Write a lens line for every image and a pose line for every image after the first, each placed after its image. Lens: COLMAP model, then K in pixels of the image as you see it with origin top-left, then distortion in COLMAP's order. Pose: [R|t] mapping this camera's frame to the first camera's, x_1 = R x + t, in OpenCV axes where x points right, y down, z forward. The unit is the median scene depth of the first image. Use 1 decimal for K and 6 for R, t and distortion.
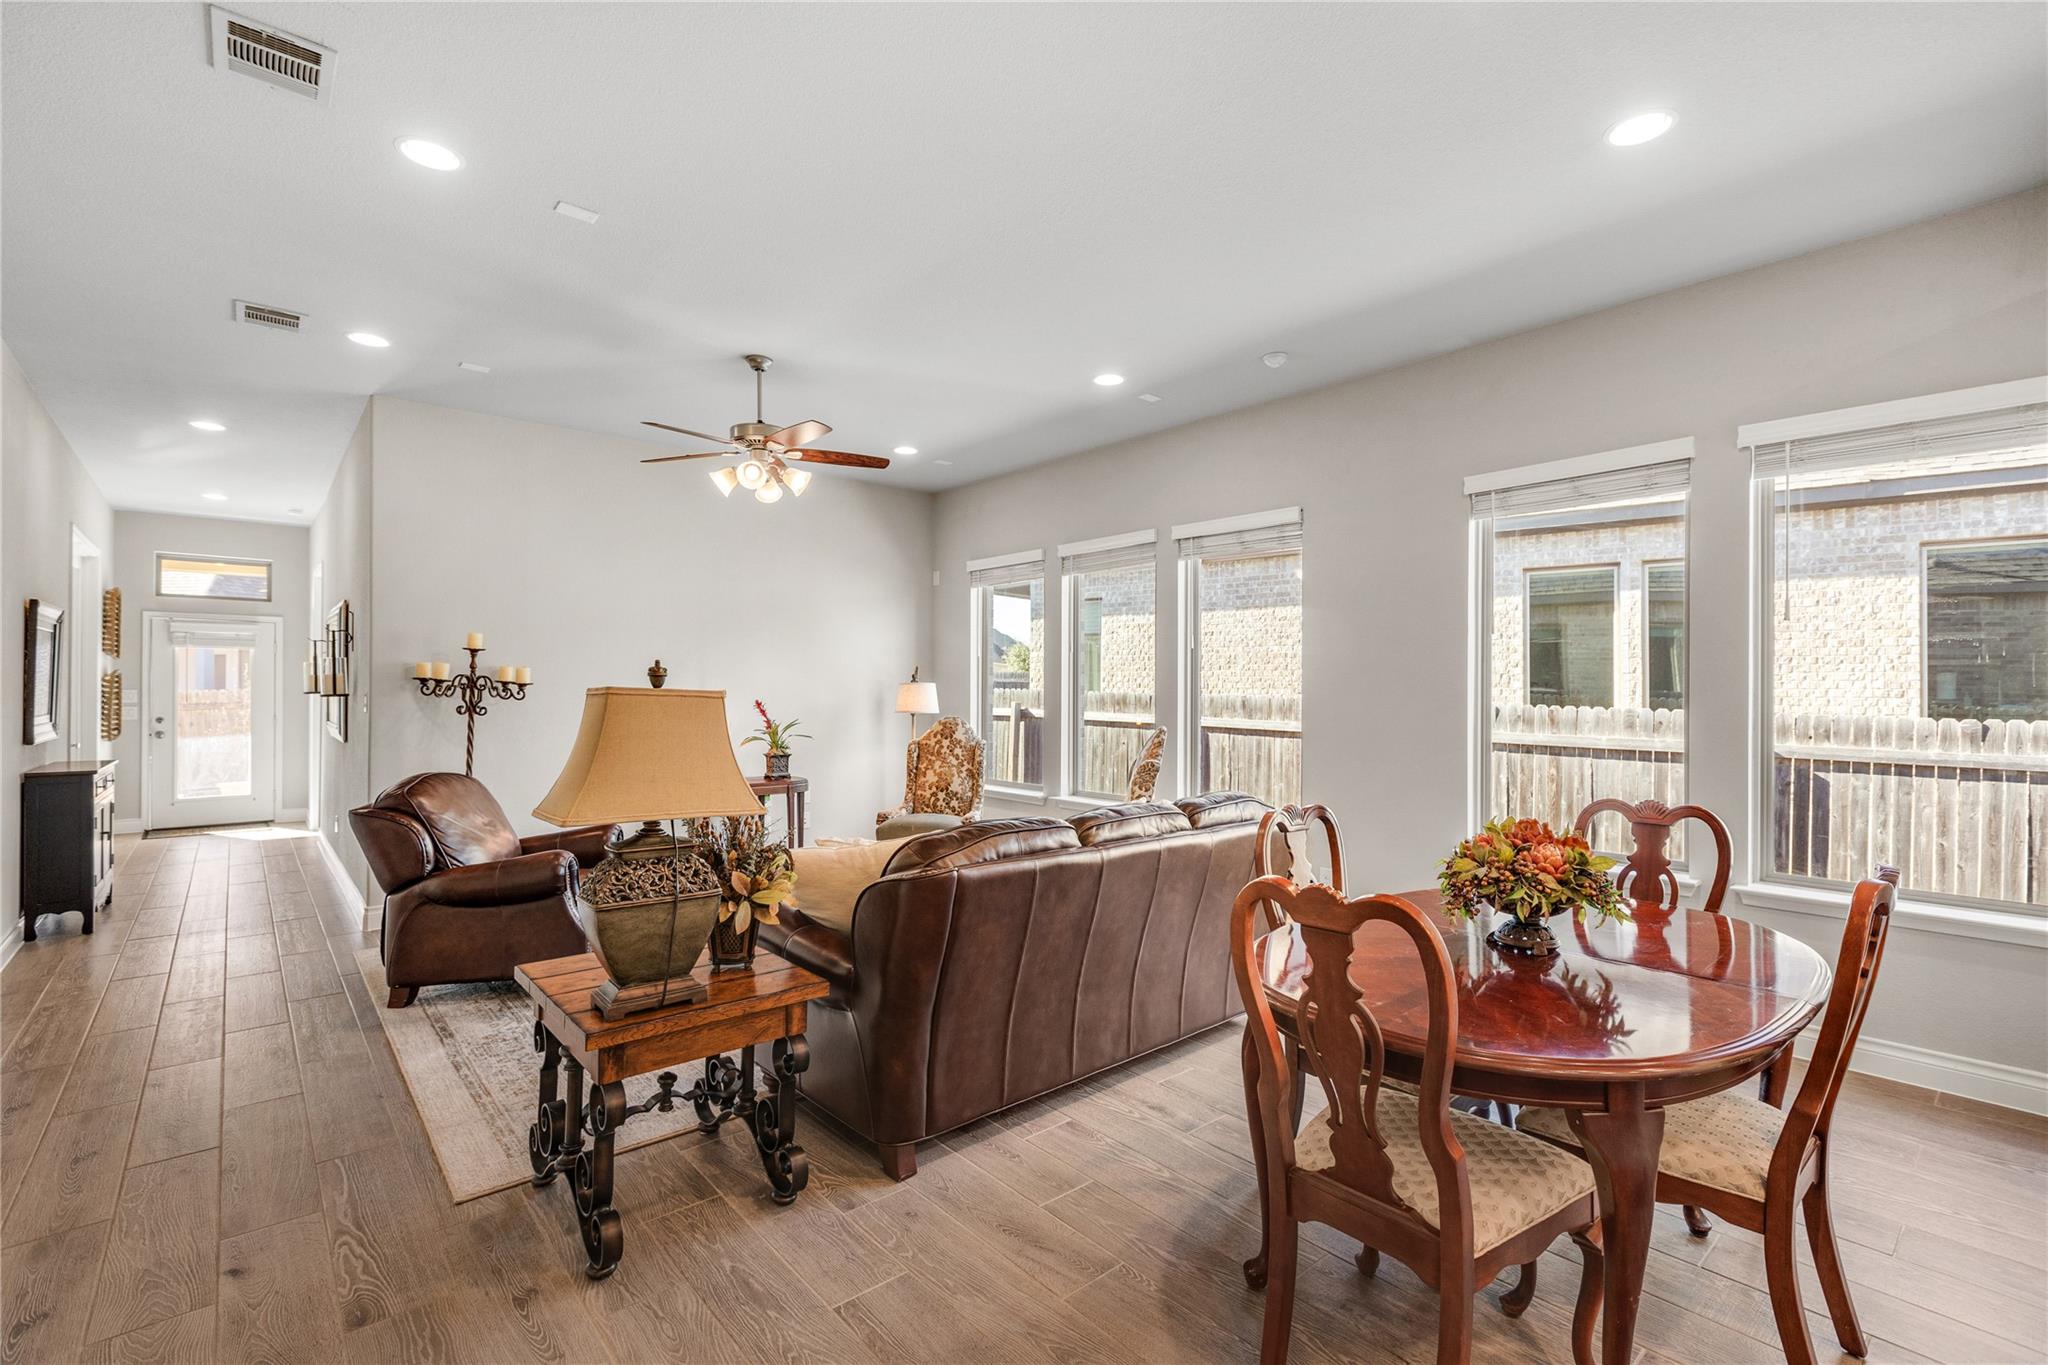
lens RADIAL K [[916.9, 0, 1034.7], [0, 916.9, 684.1], [0, 0, 1]] dist [0.001017, -0.000730]
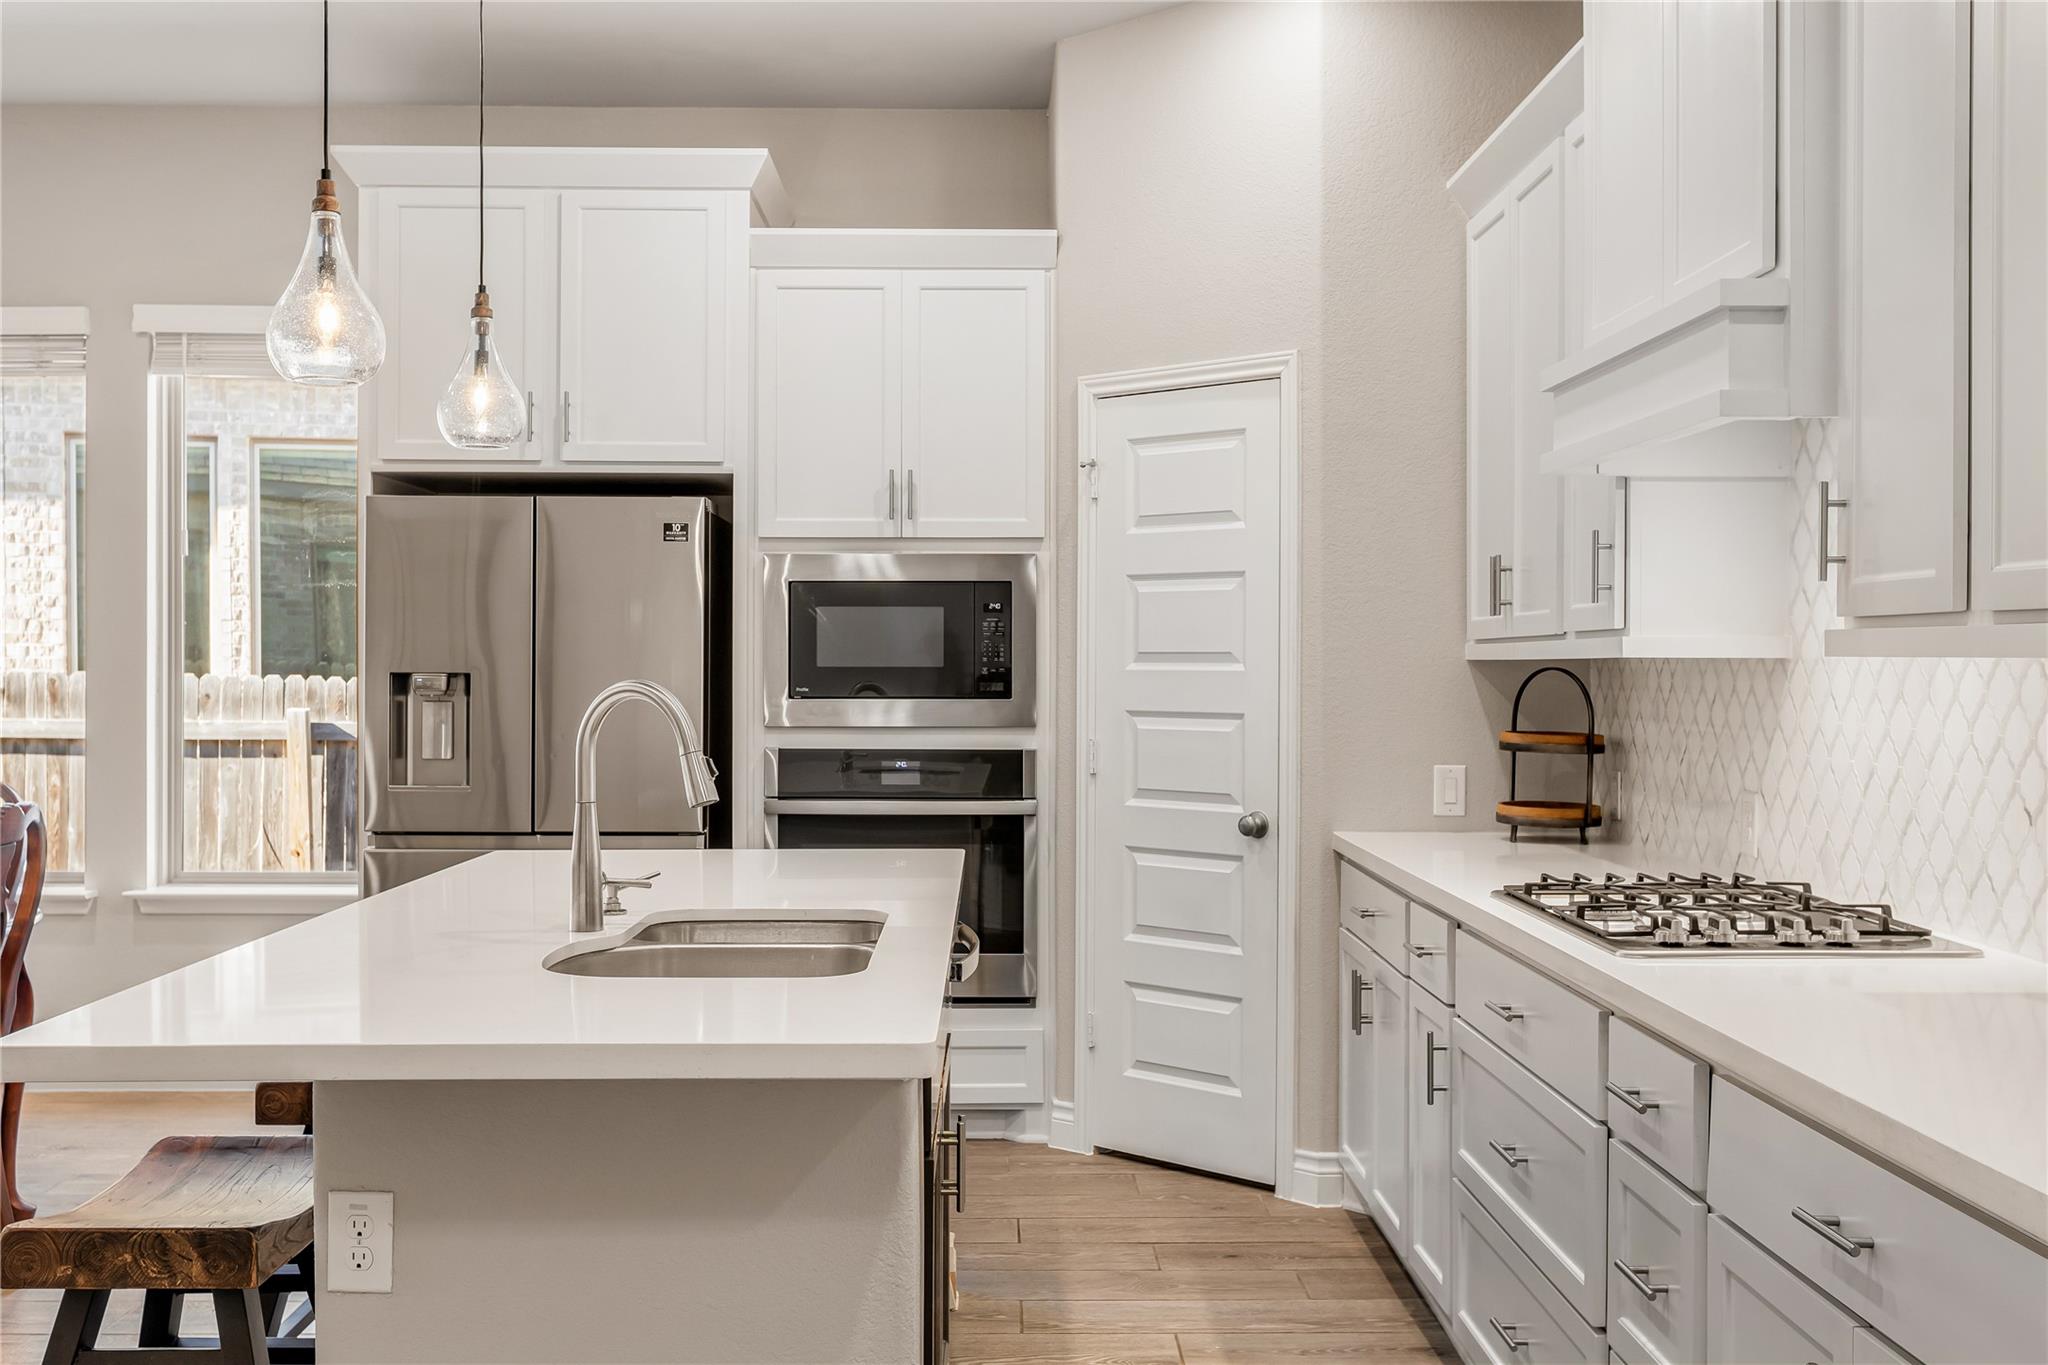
lens RADIAL K [[1989.3, 0, 1032.4], [0, 1989.3, 669.6], [0, 0, 1]] dist [-0.007894, 0.000000]
pose [[0.650171, -0.007819, 0.759748, -0.015421], [-0.003311, 0.999908, 0.013123, 0.003270], [-0.759781, -0.011048, 0.650086, -0.452639]]
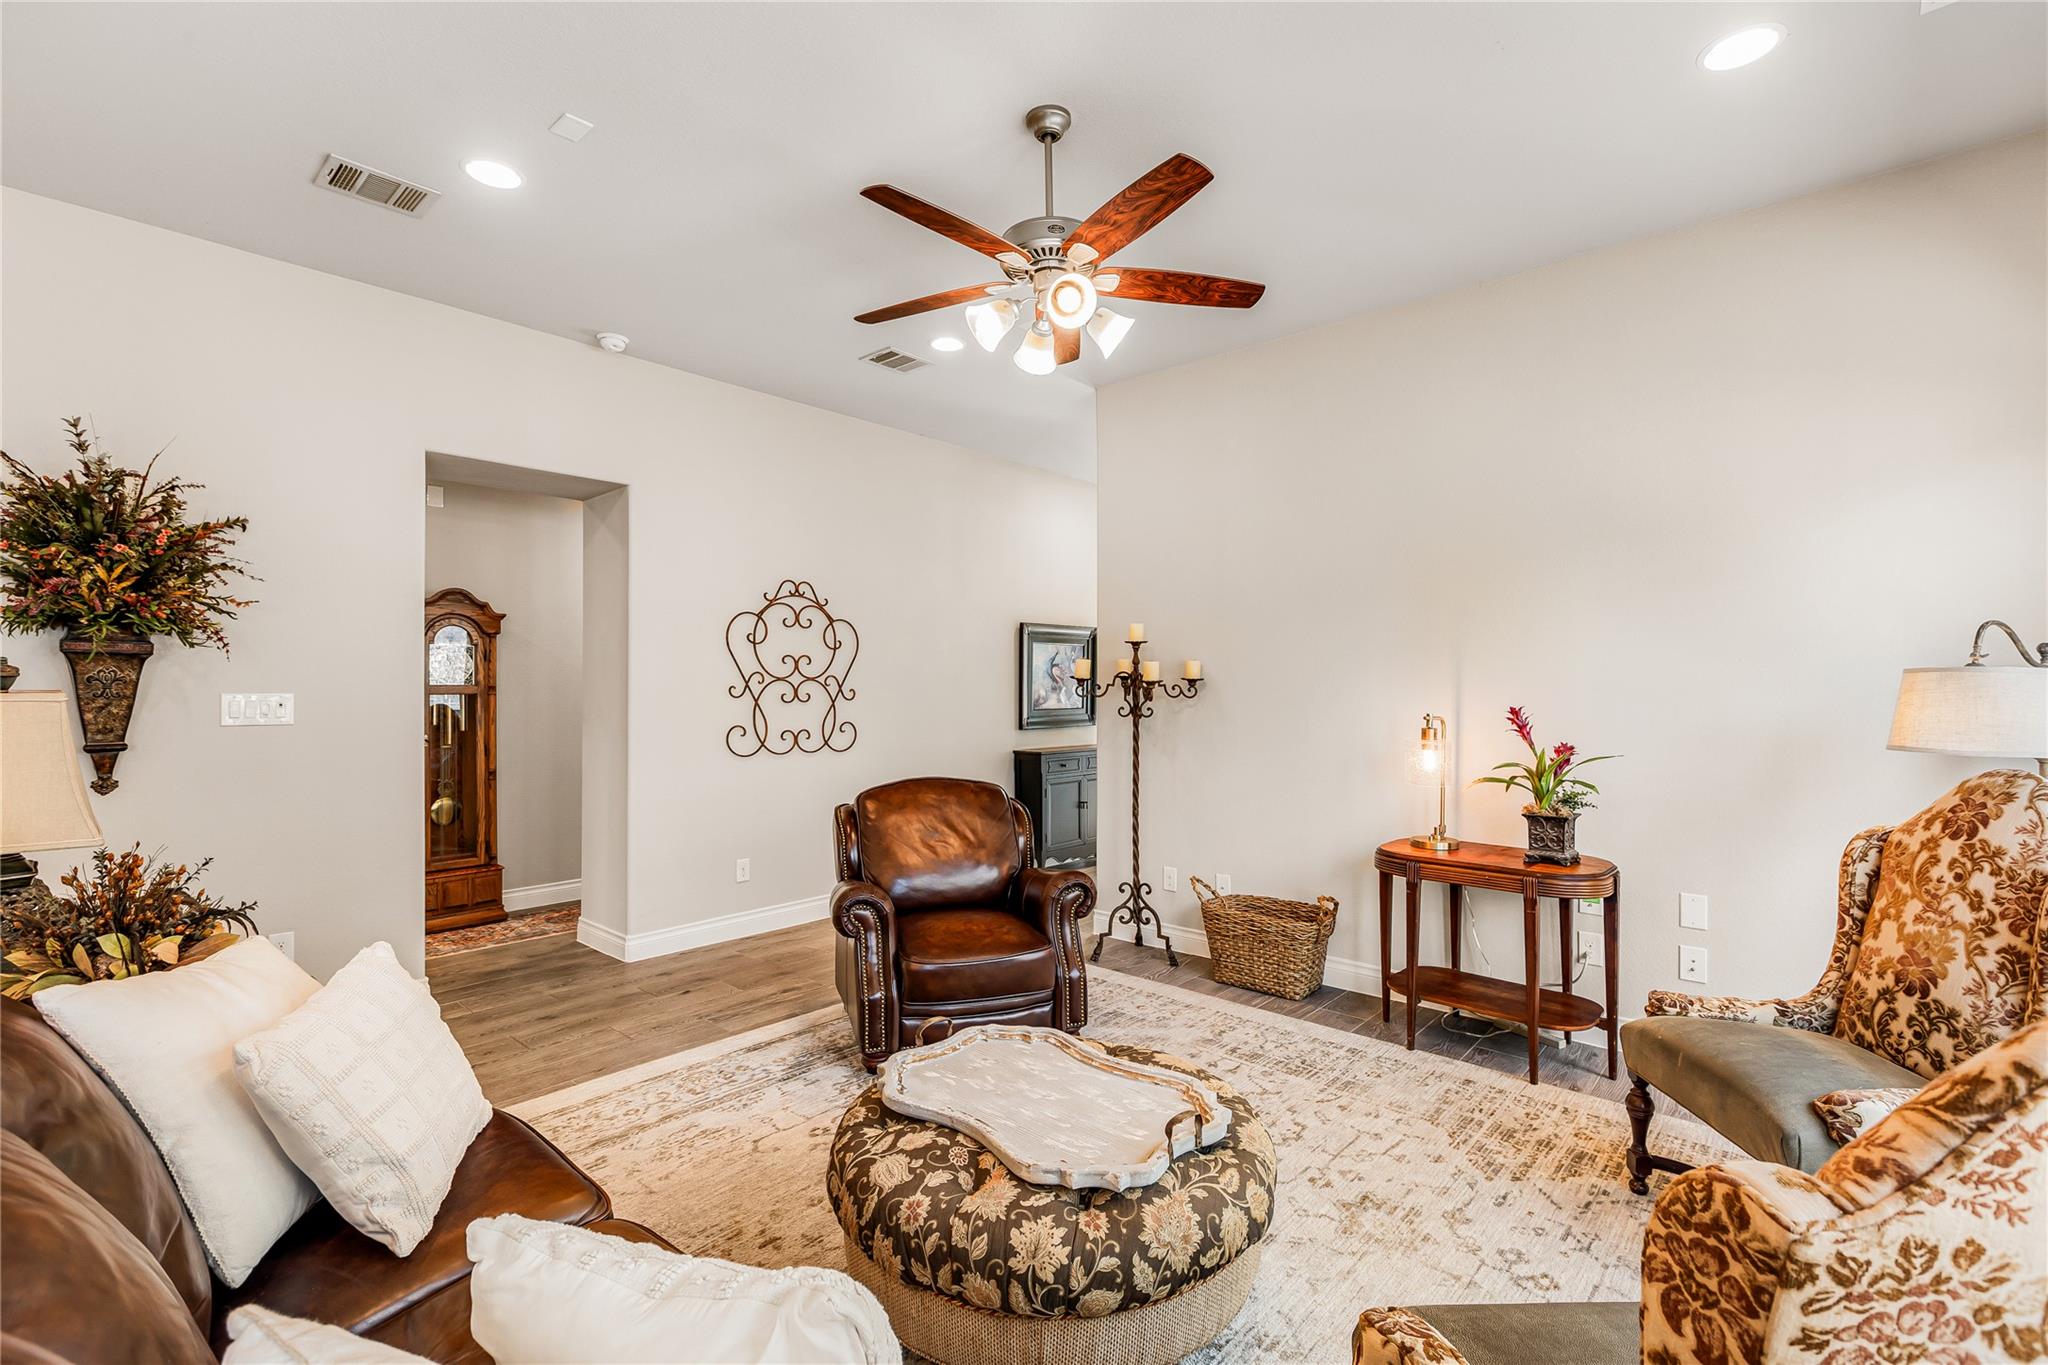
lens RADIAL K [[916.9, 0, 1024.7], [0, 916.9, 686.7], [0, 0, 1]] dist [0.001017, -0.000730]
pose [[0.115640, -0.003622, -0.993285, 0.230794], [0.008674, 0.999959, -0.002636, 0.005021], [0.993253, -0.008310, 0.115667, 0.778329]]
